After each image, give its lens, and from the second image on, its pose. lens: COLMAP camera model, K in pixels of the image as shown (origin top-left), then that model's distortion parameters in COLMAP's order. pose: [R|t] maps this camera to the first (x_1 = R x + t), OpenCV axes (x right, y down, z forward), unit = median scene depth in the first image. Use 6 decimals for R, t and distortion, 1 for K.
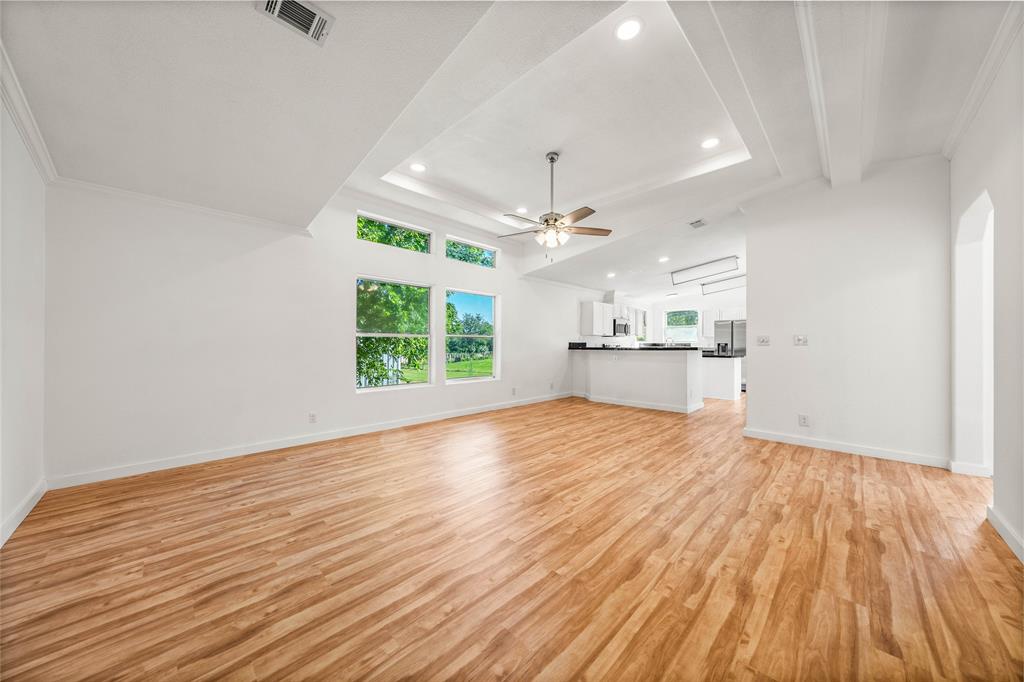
lens RADIAL K [[348.6, 0, 515.5], [0, 348.6, 340.0], [0, 0, 1]] dist [-0.001448, 0.000493]
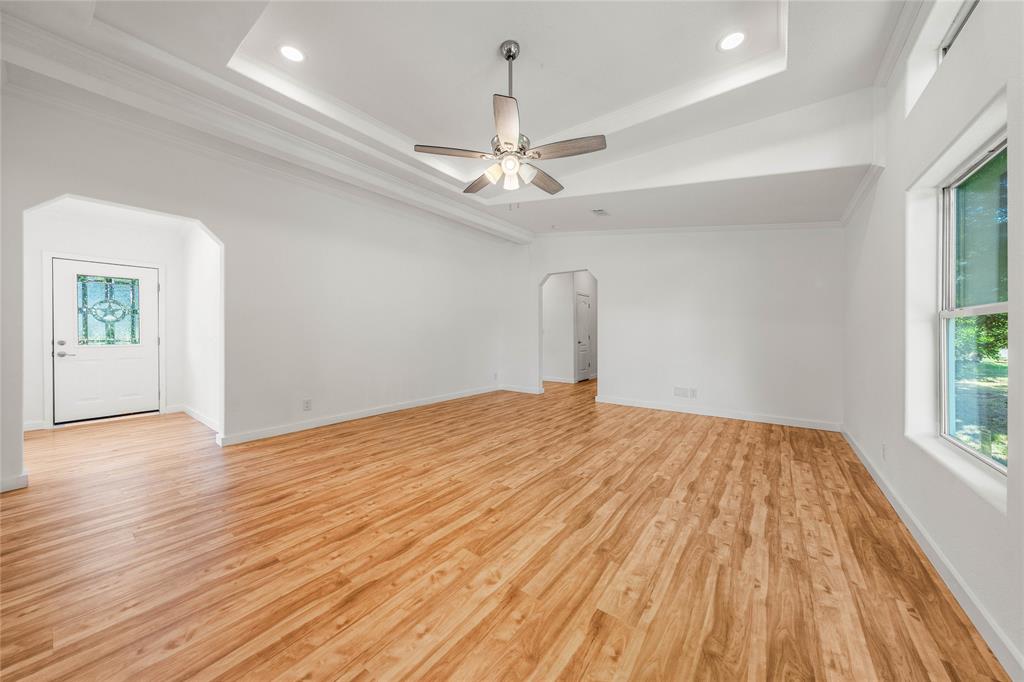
lens RADIAL K [[348.6, 0, 510.2], [0, 348.6, 336.7], [0, 0, 1]] dist [-0.001448, 0.000493]
pose [[-0.992617, -0.002696, -0.121265, 0.285882], [-0.002452, 0.999995, -0.002161, 0.030698], [0.121270, -0.001848, -0.992618, 2.574788]]
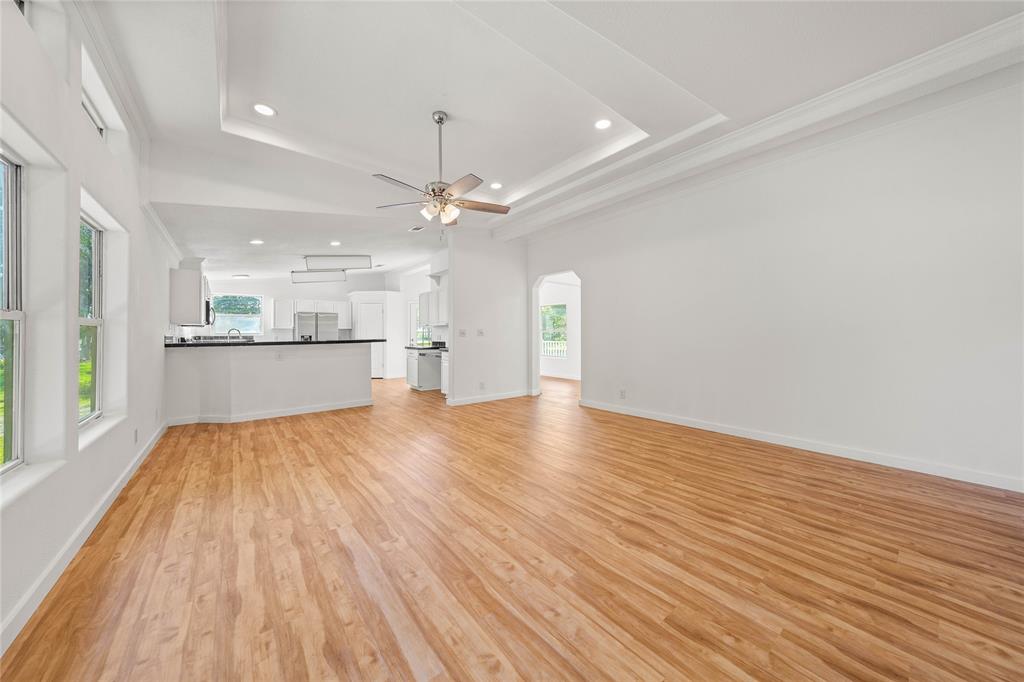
lens RADIAL K [[348.6, 0, 516.6], [0, 348.6, 337.3], [0, 0, 1]] dist [-0.001448, 0.000493]
pose [[0.118195, -0.009493, 0.992945, -1.117615], [-0.005694, 0.999931, 0.010238, 0.005435], [-0.992974, -0.006864, 0.118132, 1.111177]]
